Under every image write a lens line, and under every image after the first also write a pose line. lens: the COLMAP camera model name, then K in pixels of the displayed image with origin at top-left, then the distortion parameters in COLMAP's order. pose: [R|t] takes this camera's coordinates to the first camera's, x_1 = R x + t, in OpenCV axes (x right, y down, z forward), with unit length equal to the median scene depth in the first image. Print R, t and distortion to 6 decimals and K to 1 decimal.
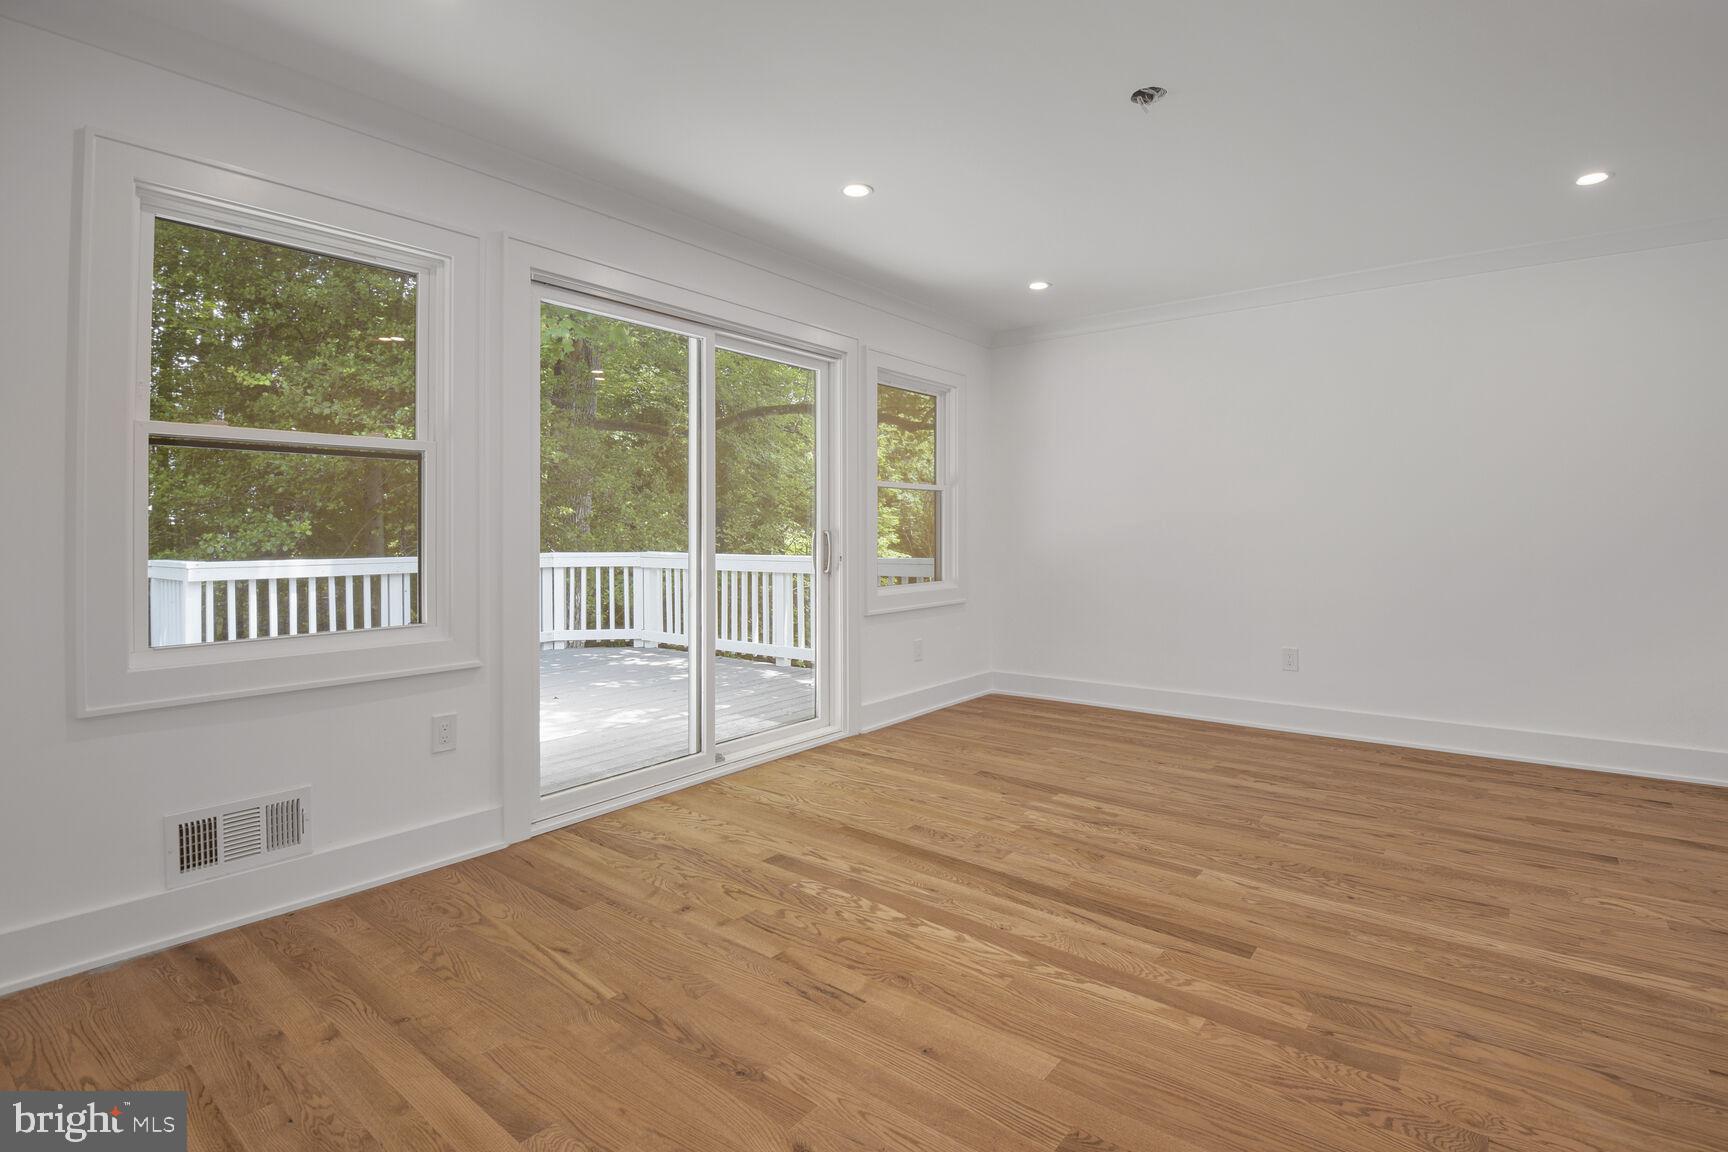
lens RADIAL K [[805.8, 0, 871.6], [0, 805.8, 525.9], [0, 0, 1]] dist [-0.022949, -0.006510]
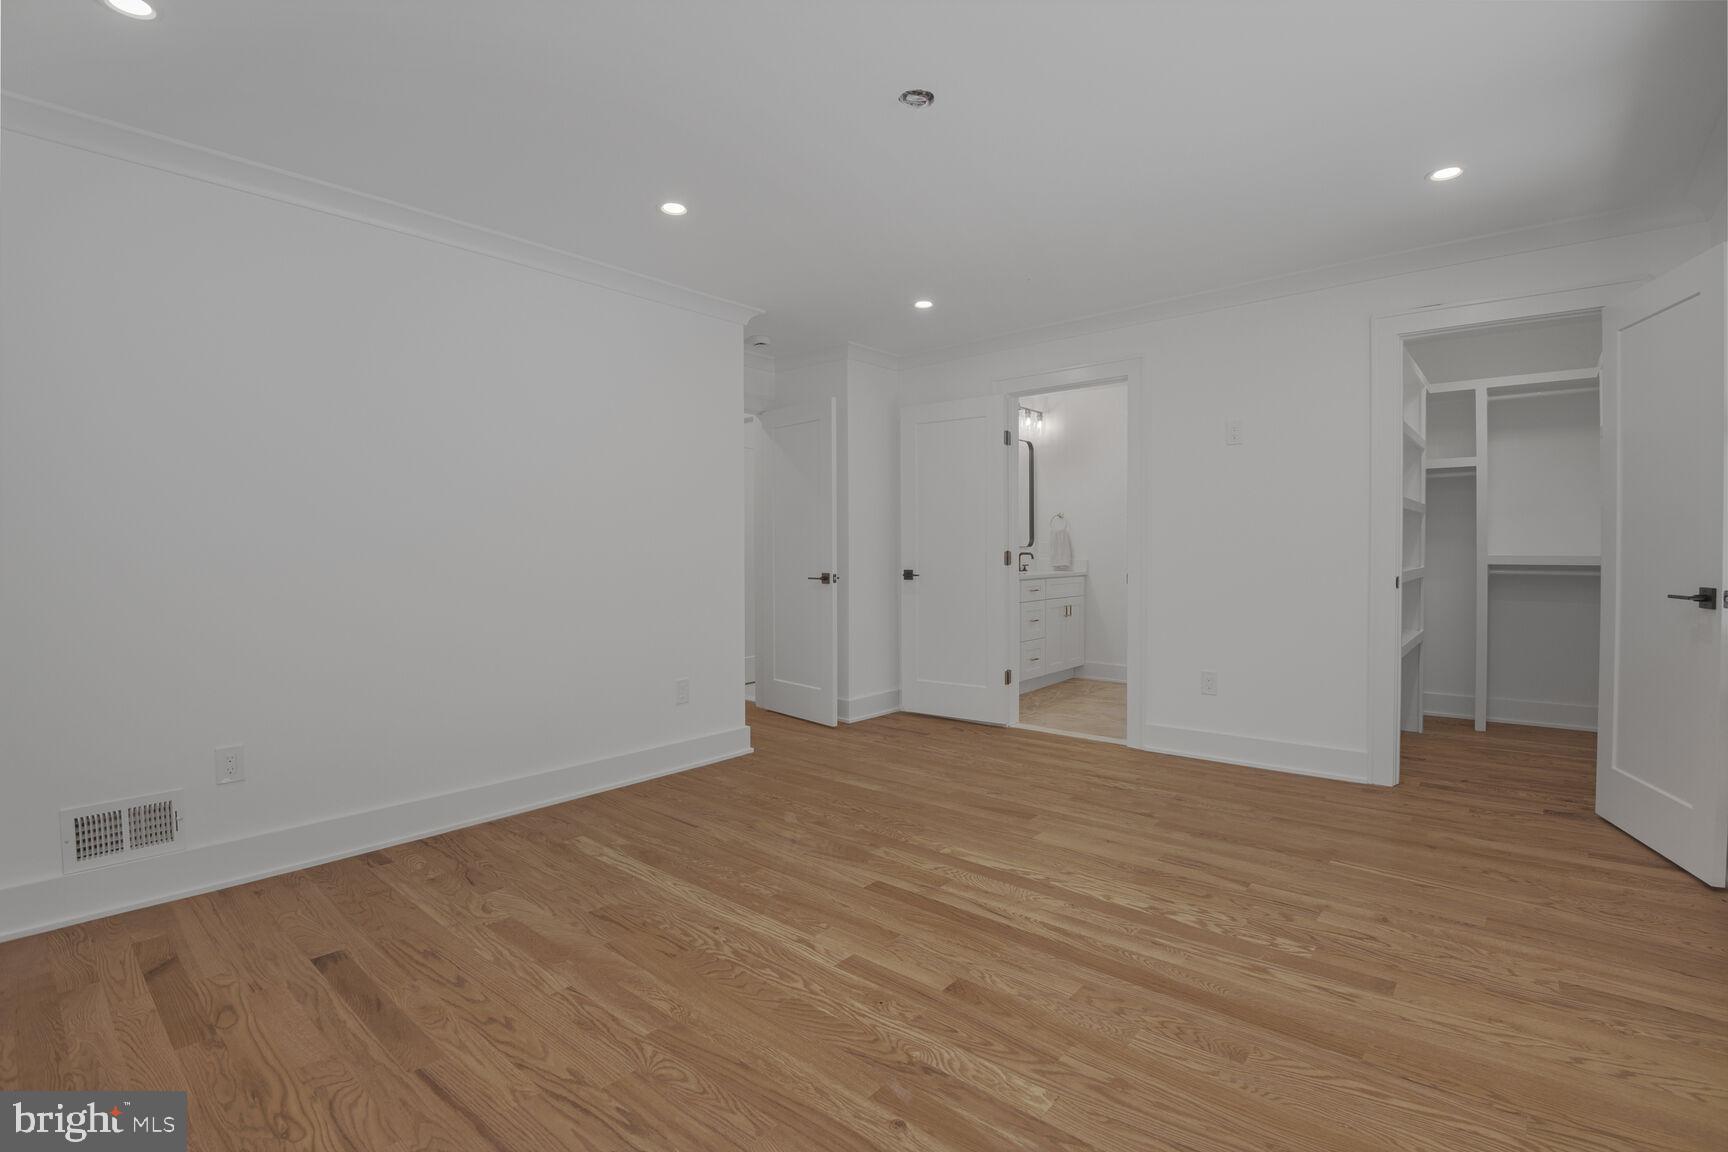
lens RADIAL K [[805.8, 0, 864.6], [0, 805.8, 568.3], [0, 0, 1]] dist [-0.022949, -0.006510]
pose [[-0.999182, 0.005931, 0.039992, 0.388631], [0.006917, 0.999674, 0.024561, 0.000368], [-0.039834, 0.024817, -0.998898, 2.025196]]
